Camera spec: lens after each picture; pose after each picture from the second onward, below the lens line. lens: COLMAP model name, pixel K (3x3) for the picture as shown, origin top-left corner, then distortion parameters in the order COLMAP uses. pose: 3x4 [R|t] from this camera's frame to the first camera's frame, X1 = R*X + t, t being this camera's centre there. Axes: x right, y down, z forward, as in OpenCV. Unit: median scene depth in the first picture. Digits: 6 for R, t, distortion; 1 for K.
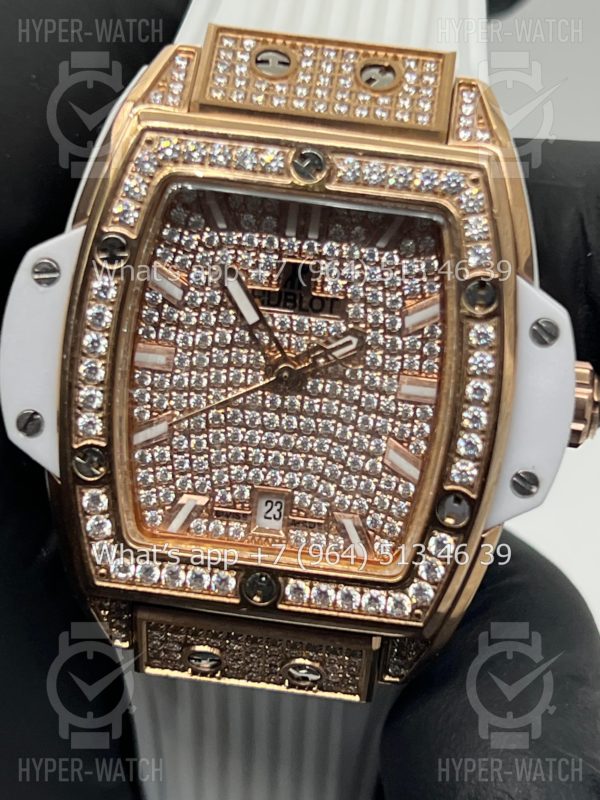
lens RADIAL K [[1854.1, 0, 300.0], [0, 1854.1, 400.0], [0, 0, 1]] dist [0.206989, -0.283672]
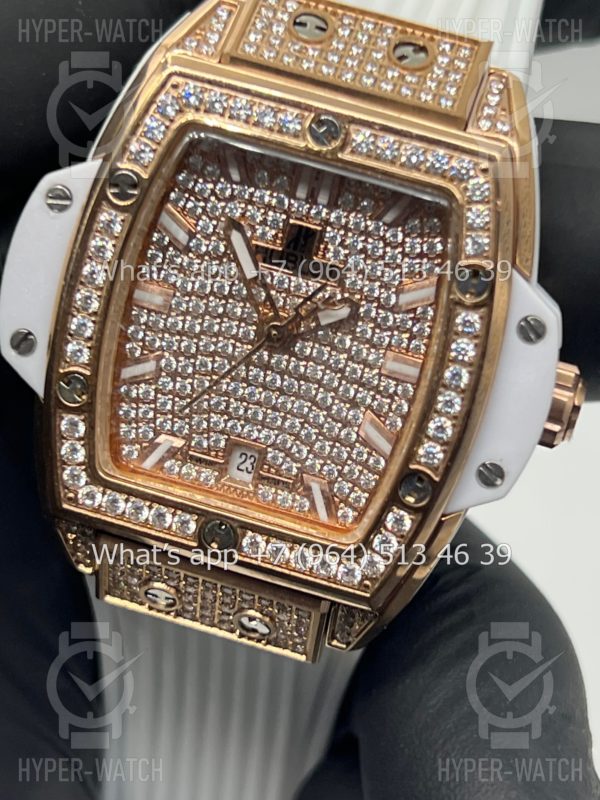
lens RADIAL K [[1854.1, 0, 300.0], [0, 1854.1, 400.0], [0, 0, 1]] dist [0.206989, -0.283672]
pose [[0.986277, 0.152634, -0.062928, 0.075082], [-0.151564, 0.988214, 0.021455, -0.001179], [0.065461, -0.011623, 0.997787, -0.015409]]
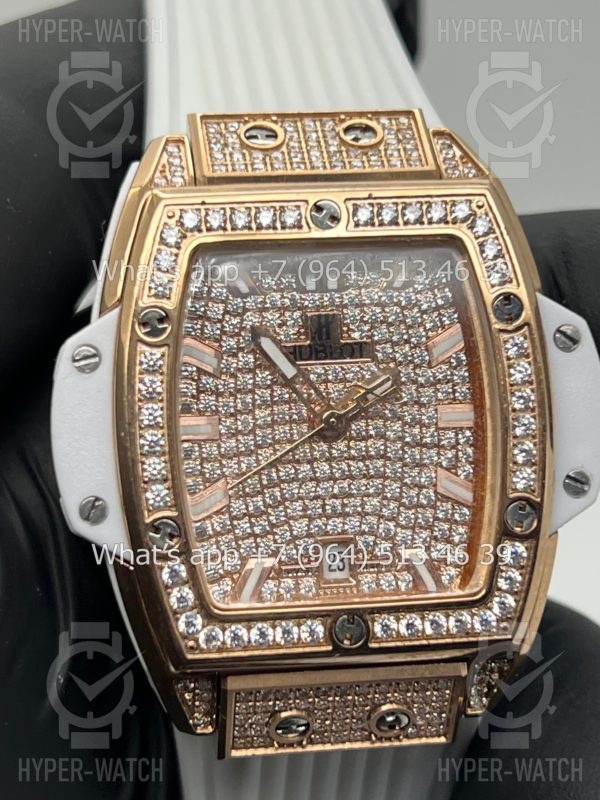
lens RADIAL K [[1854.1, 0, 300.0], [0, 1854.1, 400.0], [0, 0, 1]] dist [0.206989, -0.283672]
pose [[0.968363, -0.157683, 0.193416, -0.220705], [0.187814, 0.970865, -0.148817, 0.123982], [-0.164315, 0.180435, 0.969765, 0.005395]]
